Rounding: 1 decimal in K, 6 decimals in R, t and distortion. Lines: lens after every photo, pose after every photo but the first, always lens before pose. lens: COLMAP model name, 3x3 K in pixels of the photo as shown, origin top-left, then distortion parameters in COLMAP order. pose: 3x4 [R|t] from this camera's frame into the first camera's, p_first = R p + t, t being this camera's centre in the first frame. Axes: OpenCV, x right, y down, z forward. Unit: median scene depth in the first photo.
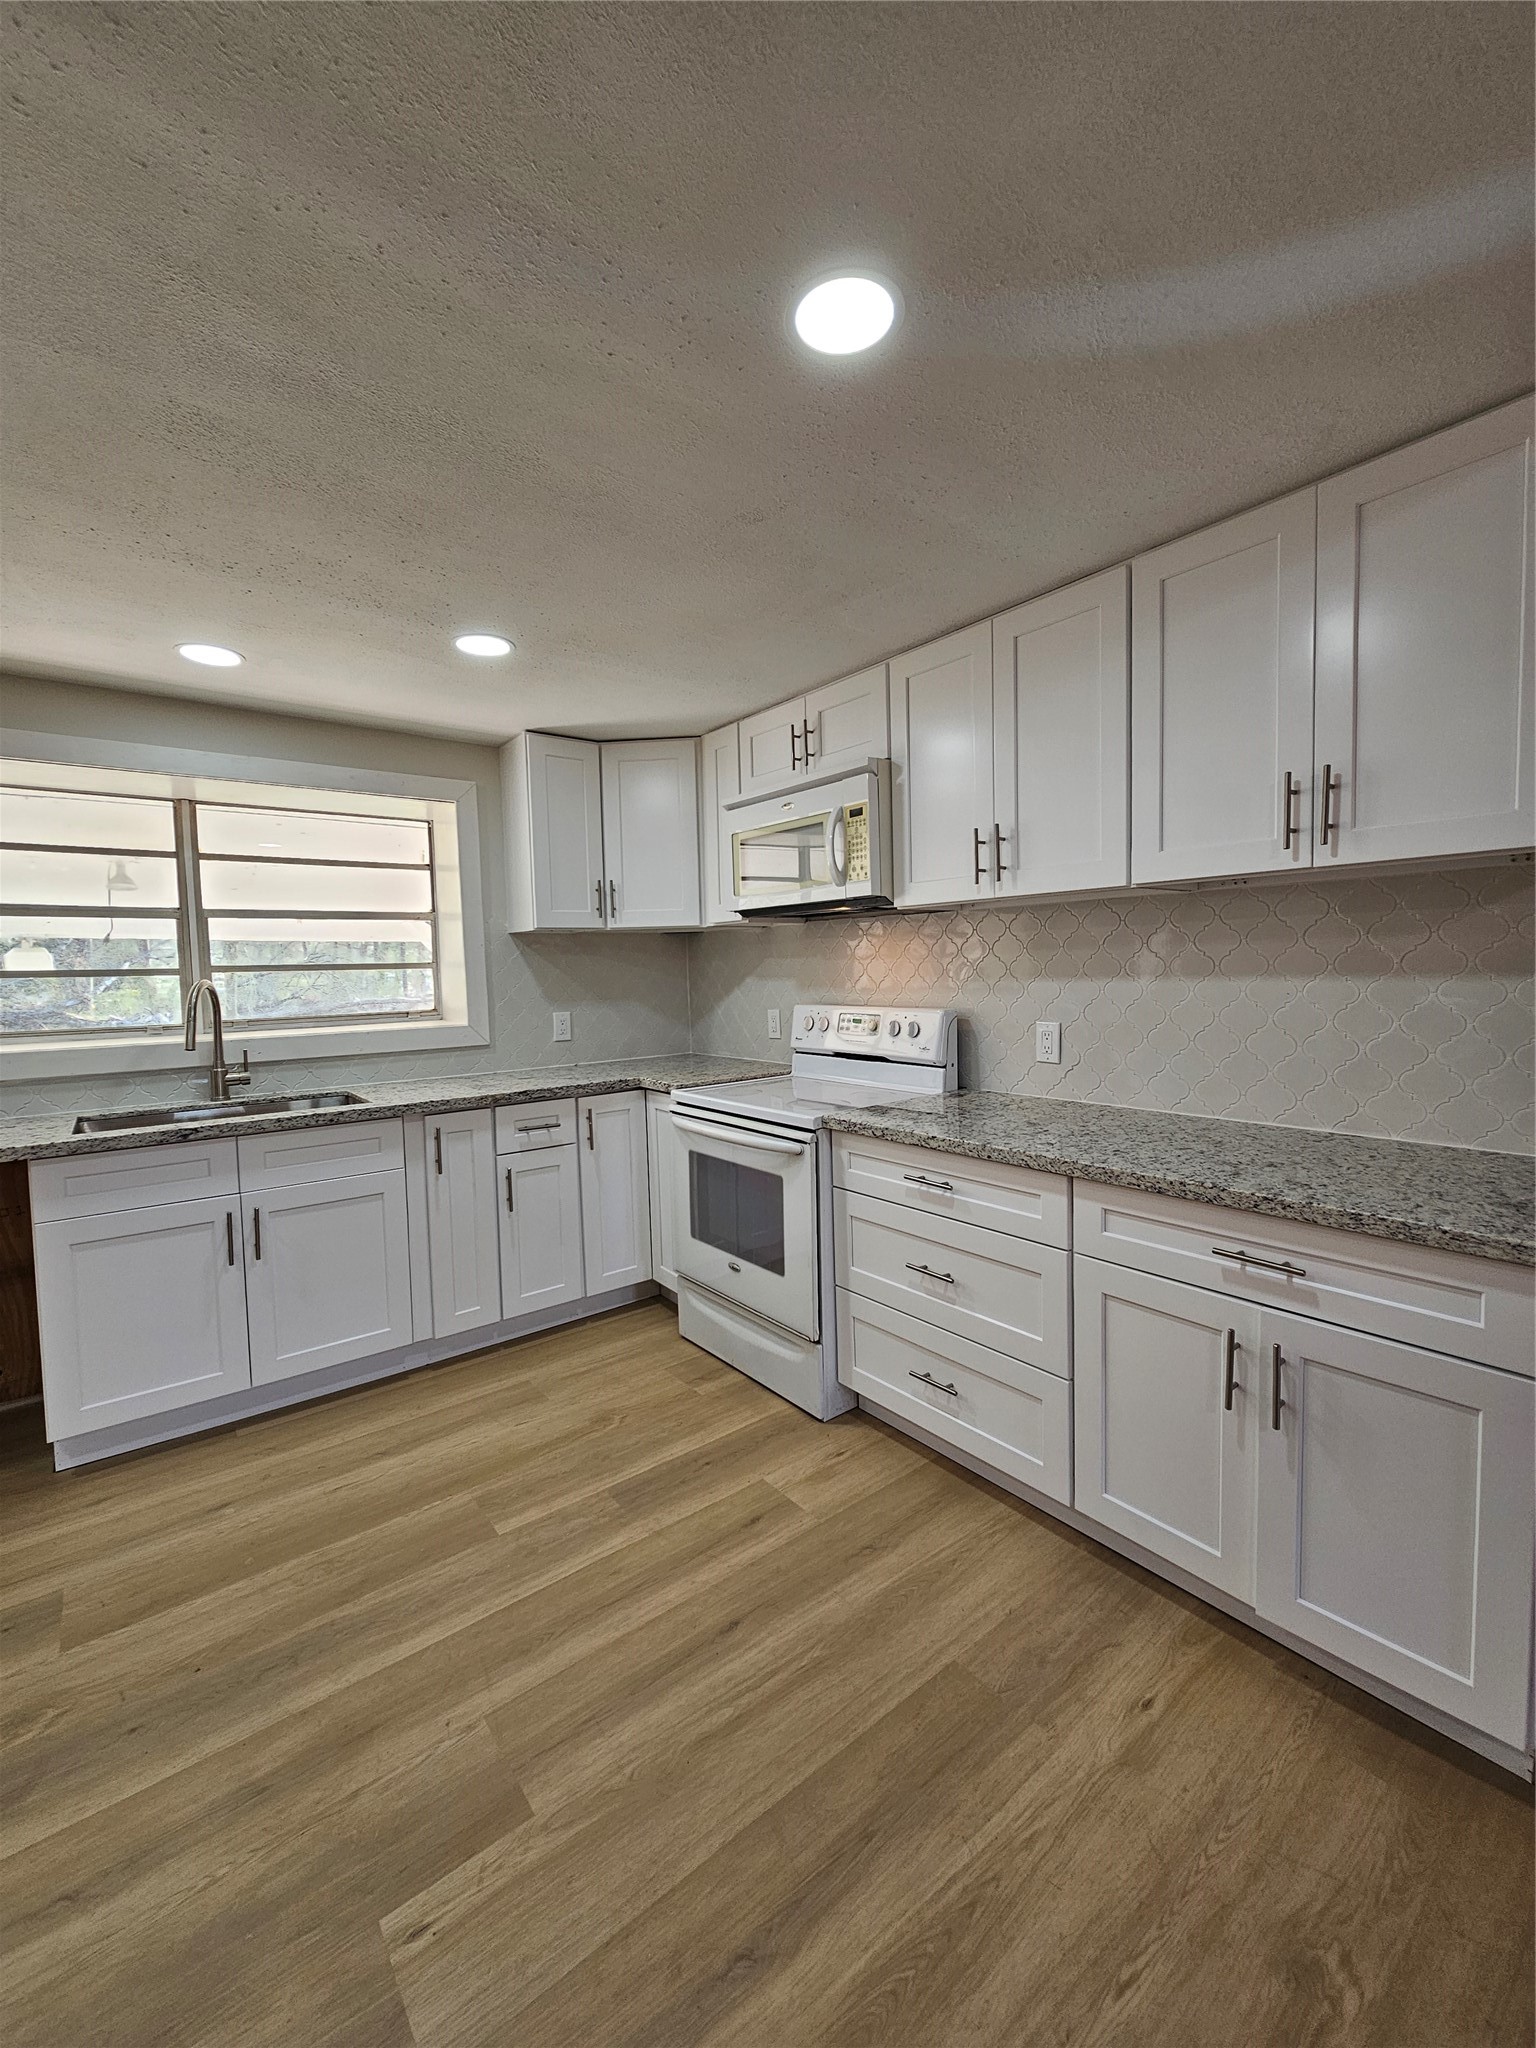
lens RADIAL K [[838.3, 0, 768.7], [0, 838.3, 1027.5], [0, 0, 1]] dist [-0.001897, -0.000248]
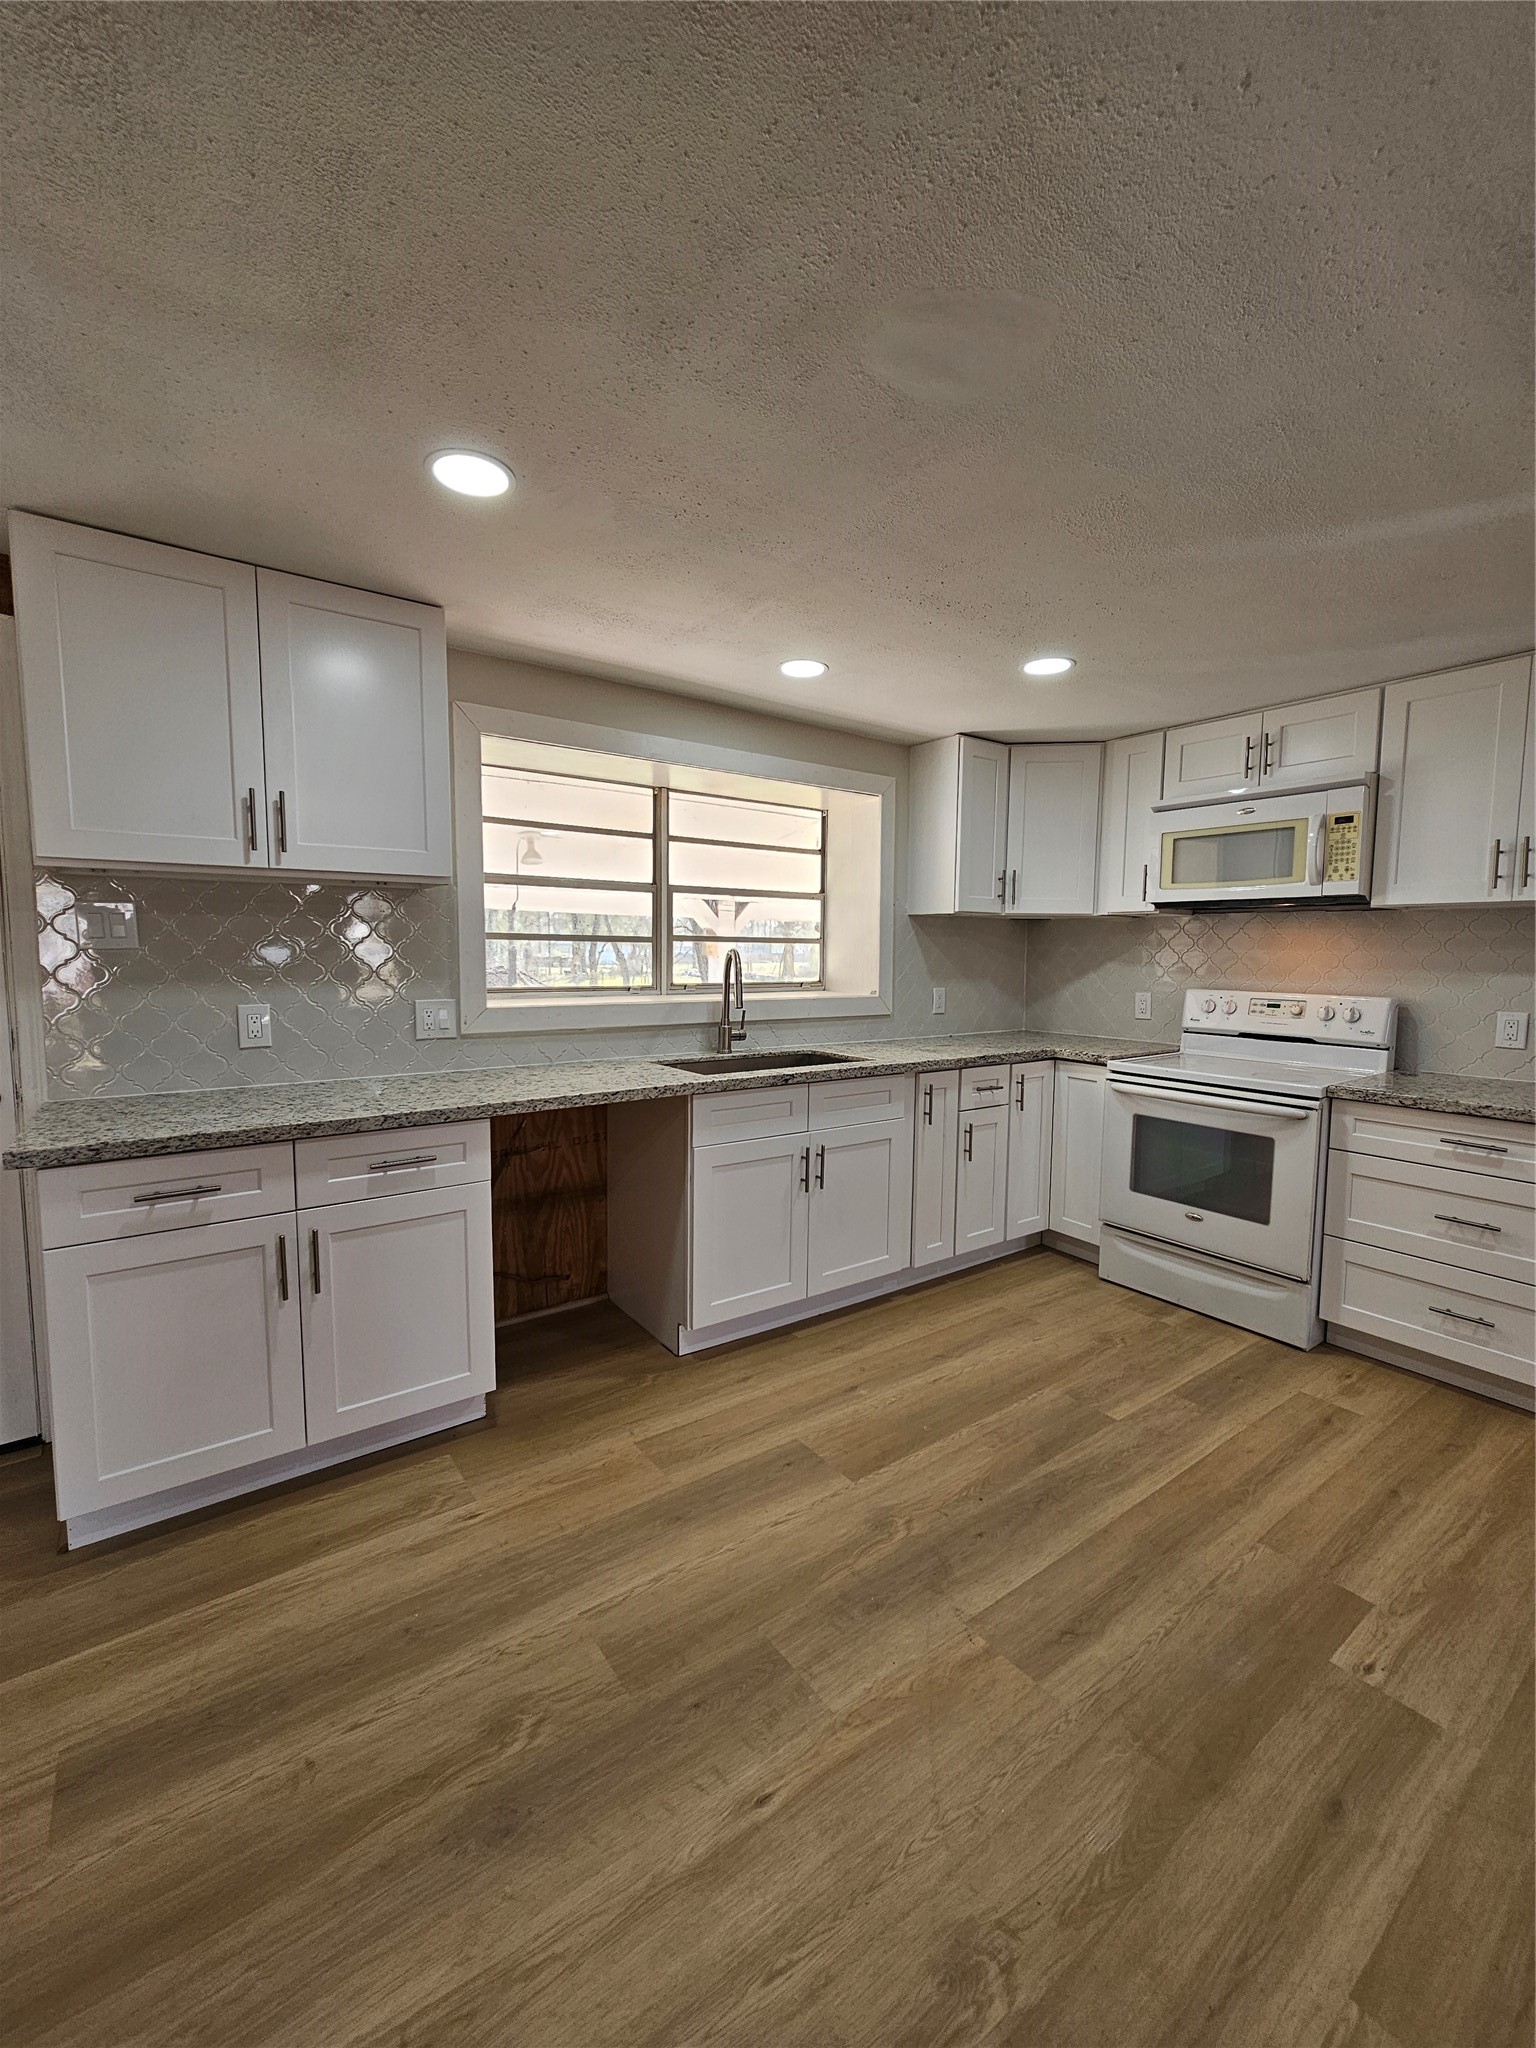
lens RADIAL K [[838.3, 0, 776.2], [0, 838.3, 1024.5], [0, 0, 1]] dist [-0.001897, -0.000248]
pose [[0.998477, 0.038689, -0.039342, -0.562248], [-0.038031, 0.999126, 0.017322, 0.026075], [0.039978, -0.015800, 0.999076, -0.151063]]
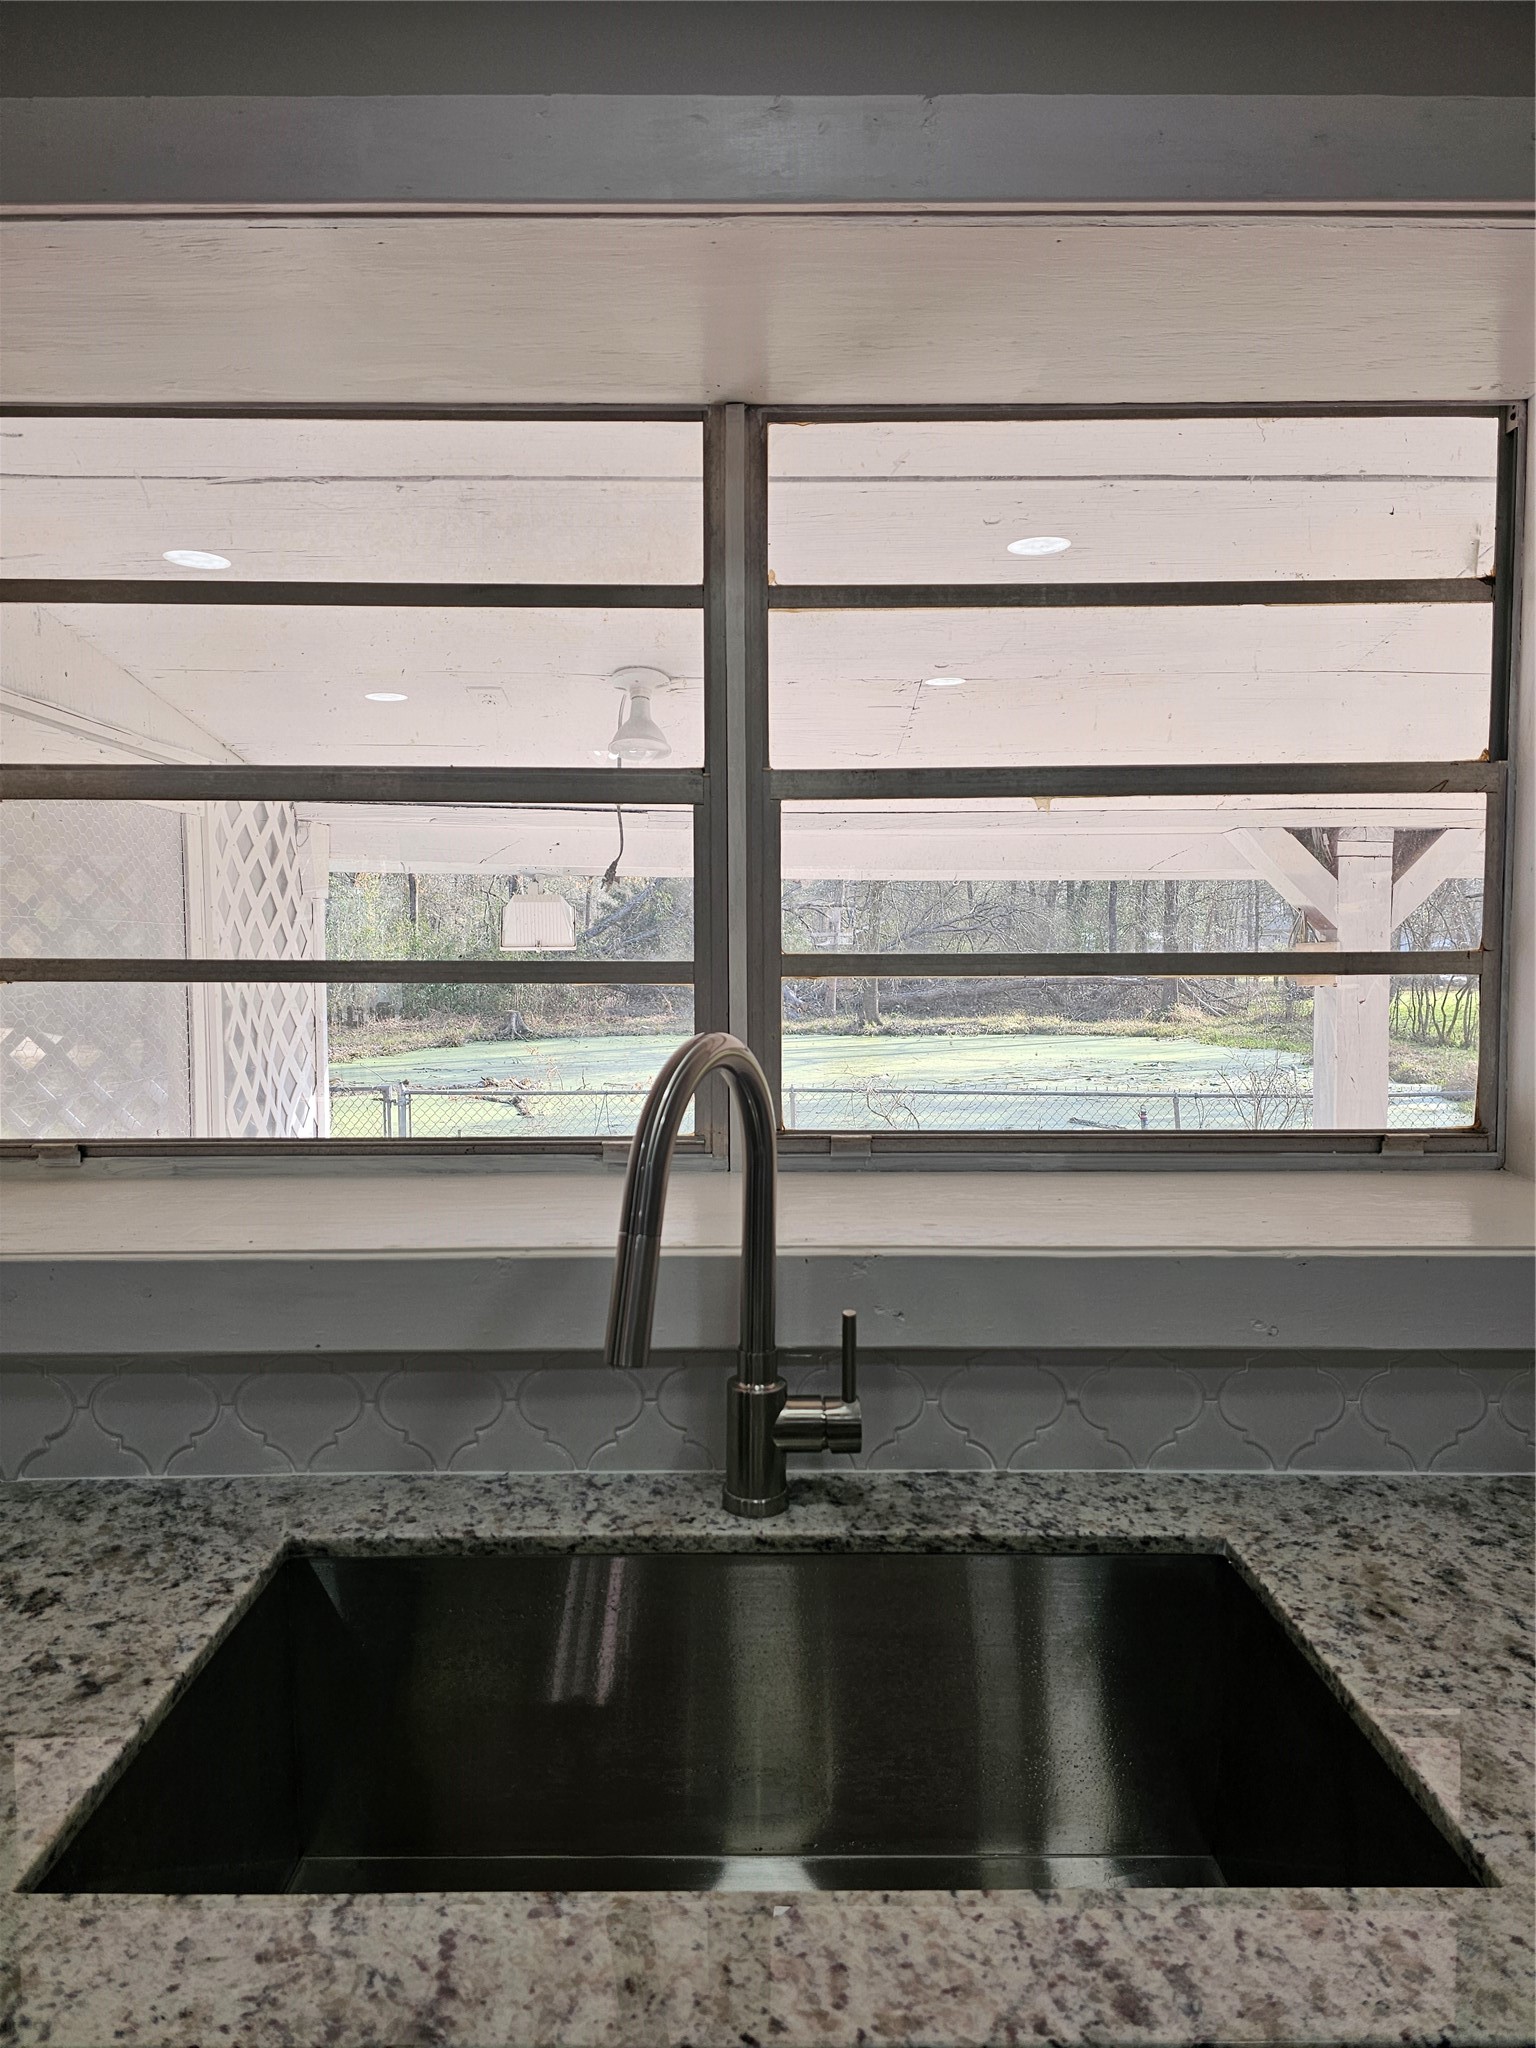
lens RADIAL K [[1361.7, 0, 748.1], [0, 1361.7, 1074.9], [0, 0, 1]] dist [0.046767, -0.053905]
pose [[0.793061, 0.080604, -0.603785, -0.434199], [-0.057491, 0.996686, 0.057541, -0.069021], [0.606423, -0.010922, 0.795067, 0.700181]]
